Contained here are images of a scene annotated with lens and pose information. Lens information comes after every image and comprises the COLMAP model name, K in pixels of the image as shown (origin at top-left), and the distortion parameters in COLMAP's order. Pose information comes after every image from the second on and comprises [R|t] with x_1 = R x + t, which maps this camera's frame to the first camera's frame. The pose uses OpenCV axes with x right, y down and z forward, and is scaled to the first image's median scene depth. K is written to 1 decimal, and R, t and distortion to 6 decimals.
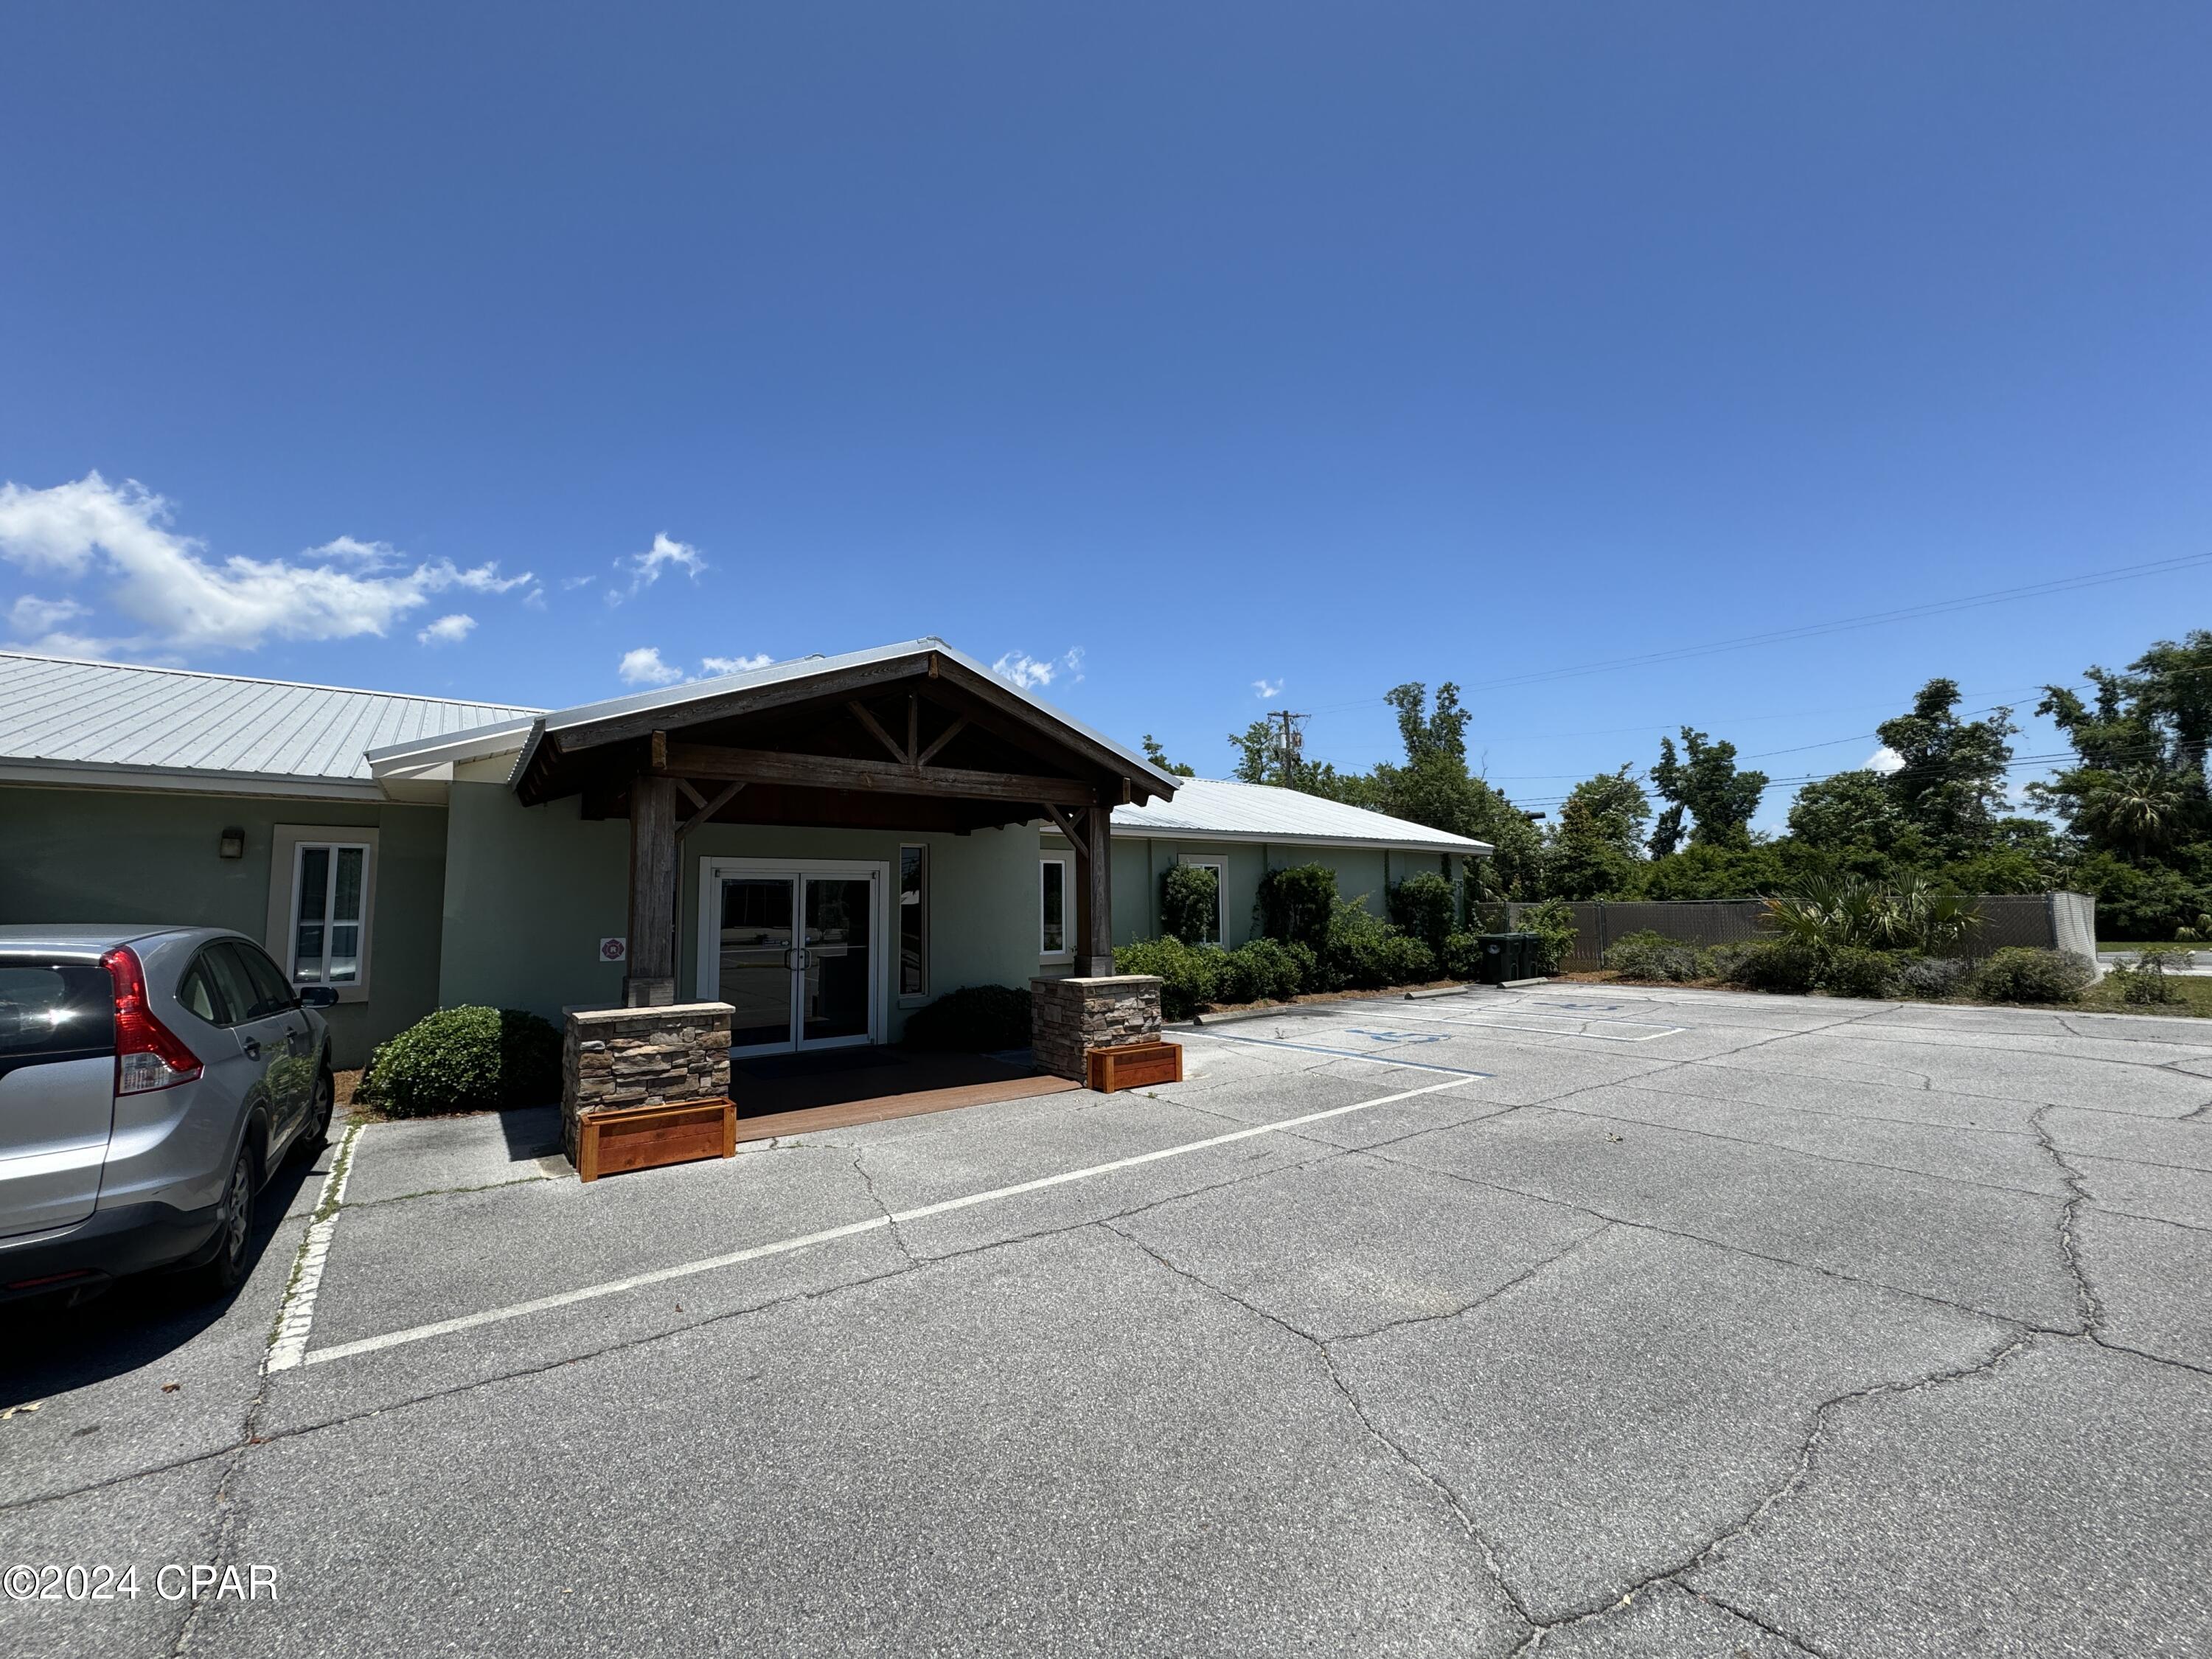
lens RADIAL K [[888.3, 0, 1103.8], [0, 888.3, 828.5], [0, 0, 1]] dist [-0.001675, 0.000057]
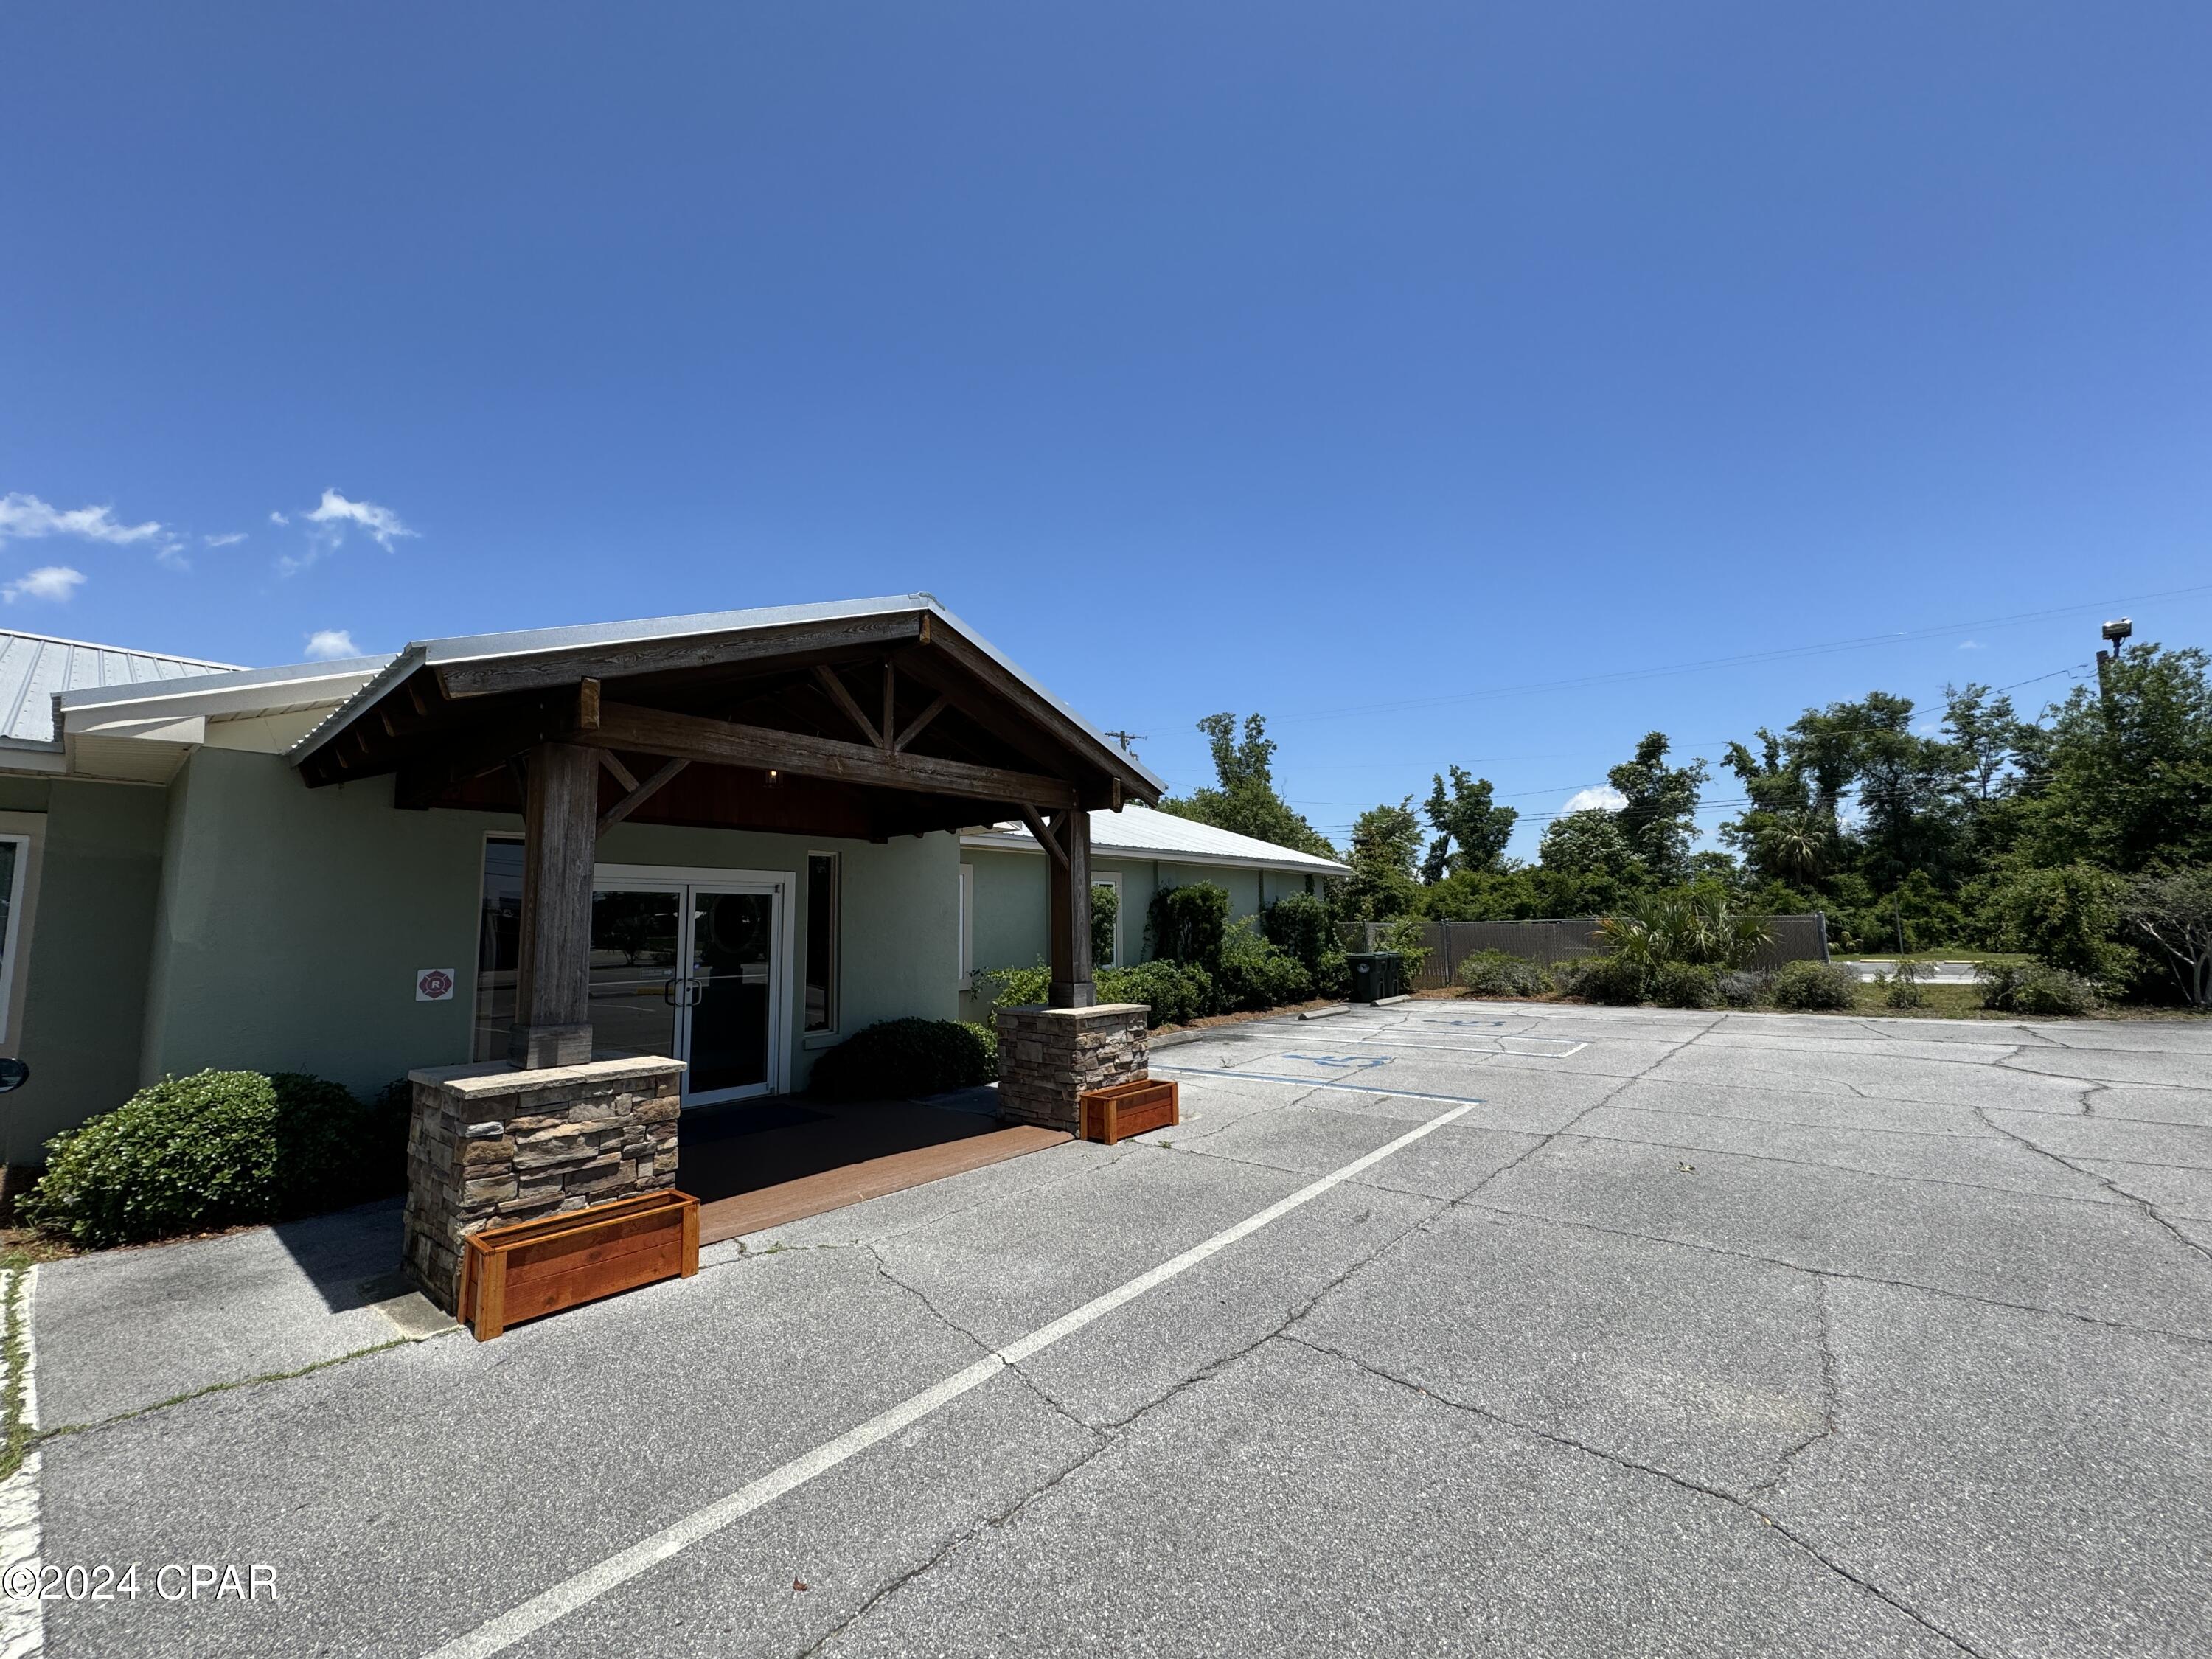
lens RADIAL K [[888.3, 0, 1108.3], [0, 888.3, 828.1], [0, 0, 1]] dist [-0.001675, 0.000057]
pose [[0.973542, 0.023148, 0.227334, -0.209966], [-0.017631, 0.999499, -0.026272, 0.017906], [-0.227828, 0.021569, 0.973462, 0.173804]]
